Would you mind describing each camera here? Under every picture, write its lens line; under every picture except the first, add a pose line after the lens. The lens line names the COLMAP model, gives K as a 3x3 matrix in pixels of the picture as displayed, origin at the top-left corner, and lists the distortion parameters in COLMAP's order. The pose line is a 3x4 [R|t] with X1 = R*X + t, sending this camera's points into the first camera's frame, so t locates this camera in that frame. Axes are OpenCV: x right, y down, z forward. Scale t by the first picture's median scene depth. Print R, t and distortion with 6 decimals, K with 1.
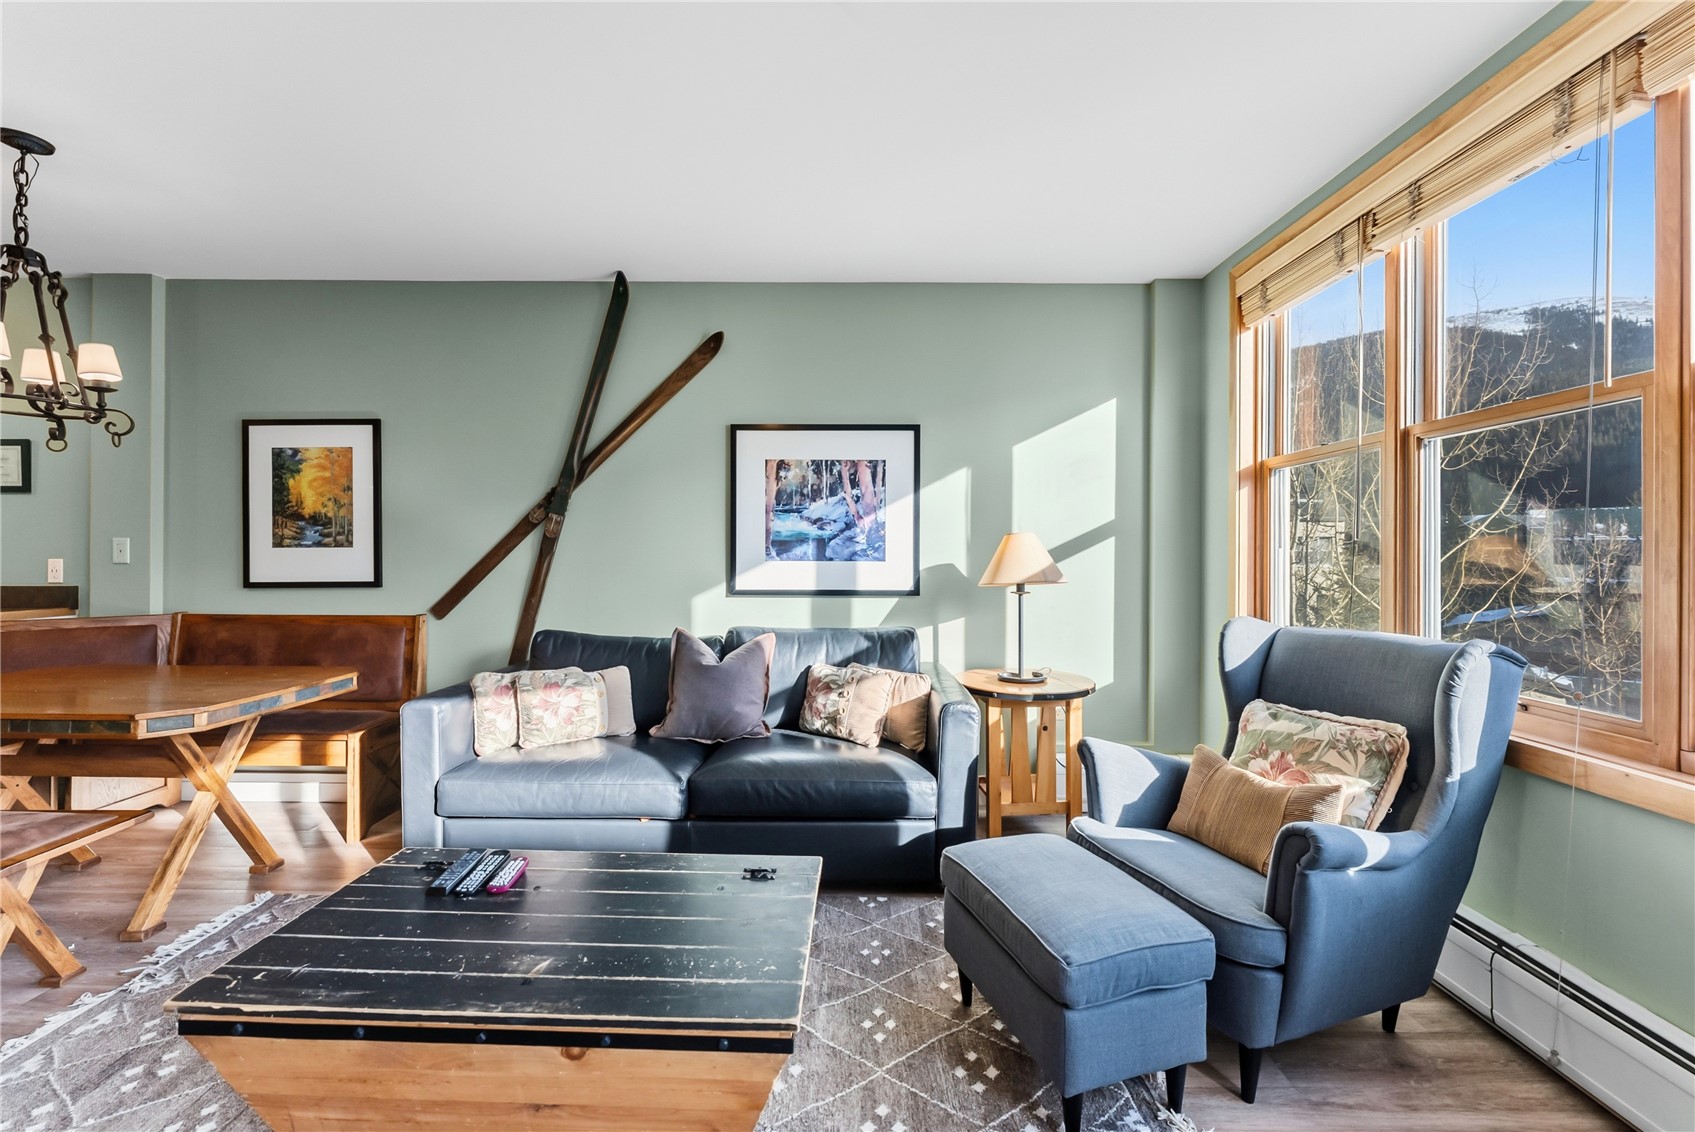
lens RADIAL K [[697.8, 0, 843.7], [0, 697.8, 553.8], [0, 0, 1]] dist [0.000753, -0.000504]
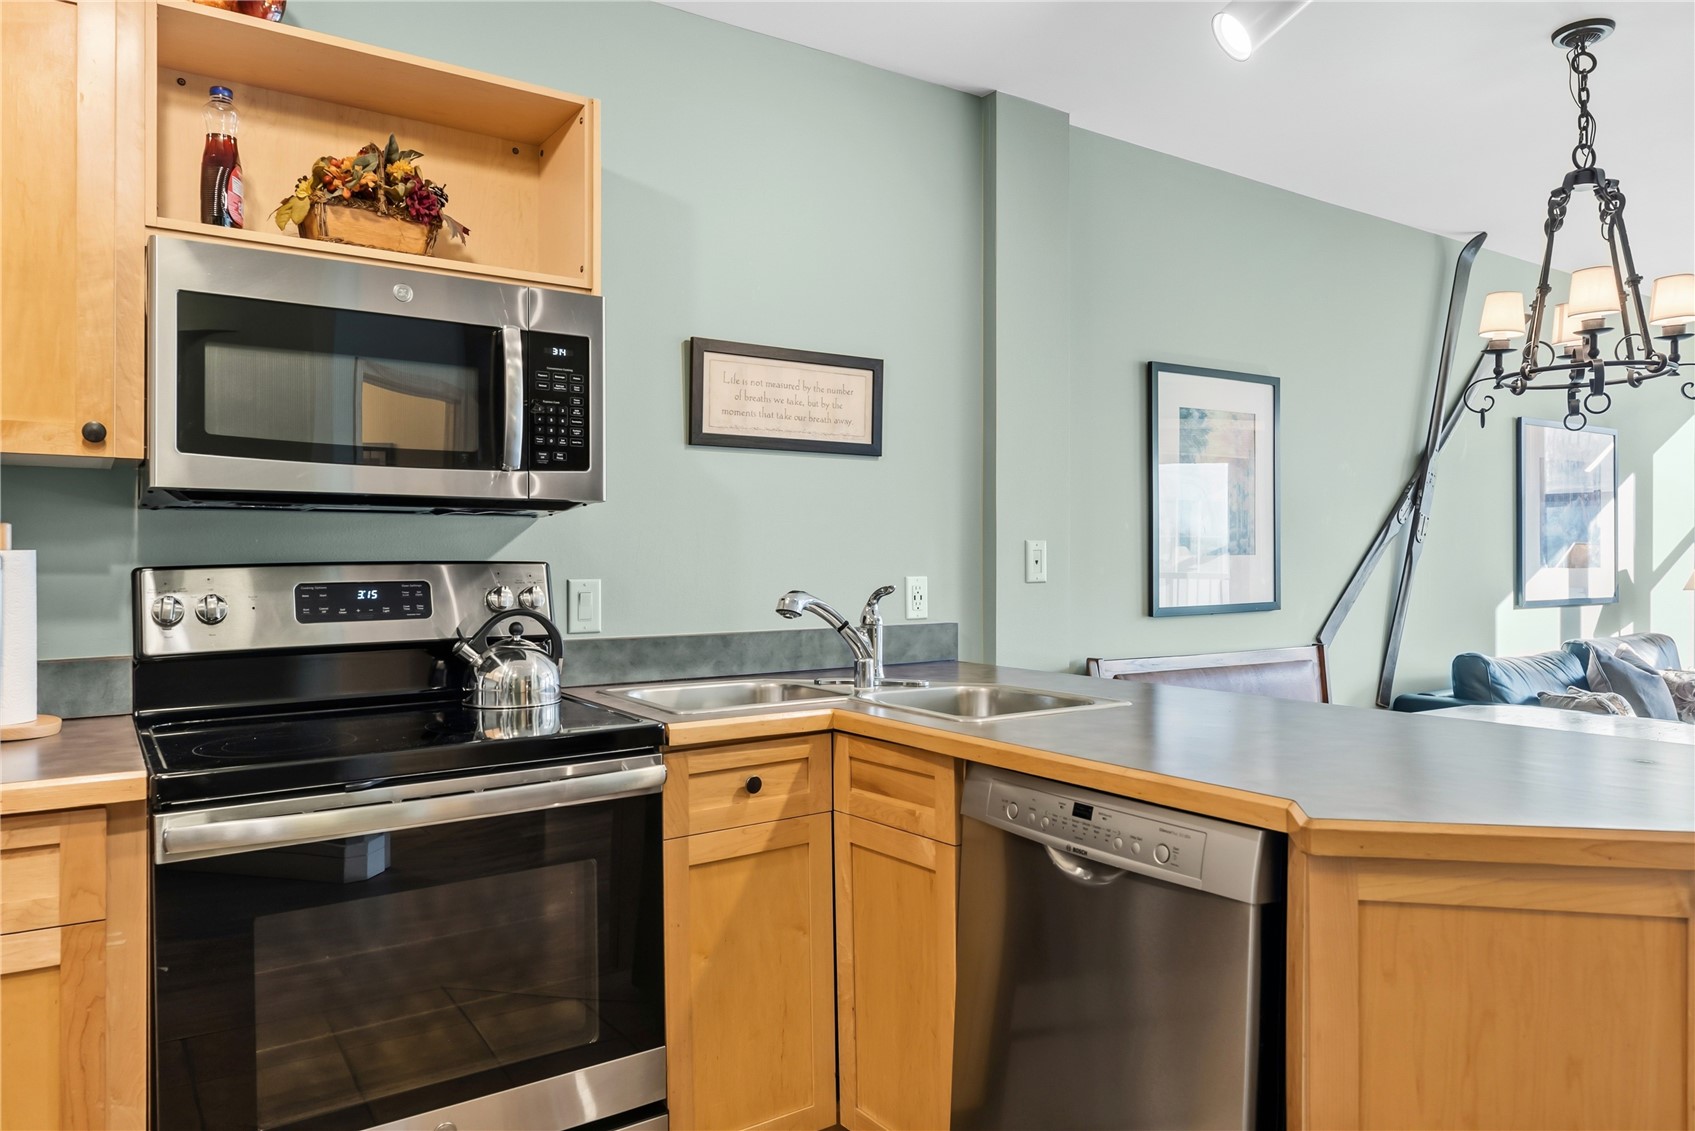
lens RADIAL K [[1132.2, 0, 844.6], [0, 1132.2, 559.7], [0, 0, 1]] dist [0.005252, -0.000996]
pose [[0.829193, -0.004638, 0.558944, -1.704399], [0.003293, 0.999989, 0.003412, -0.009439], [-0.558953, -0.000988, 0.829199, 0.275130]]
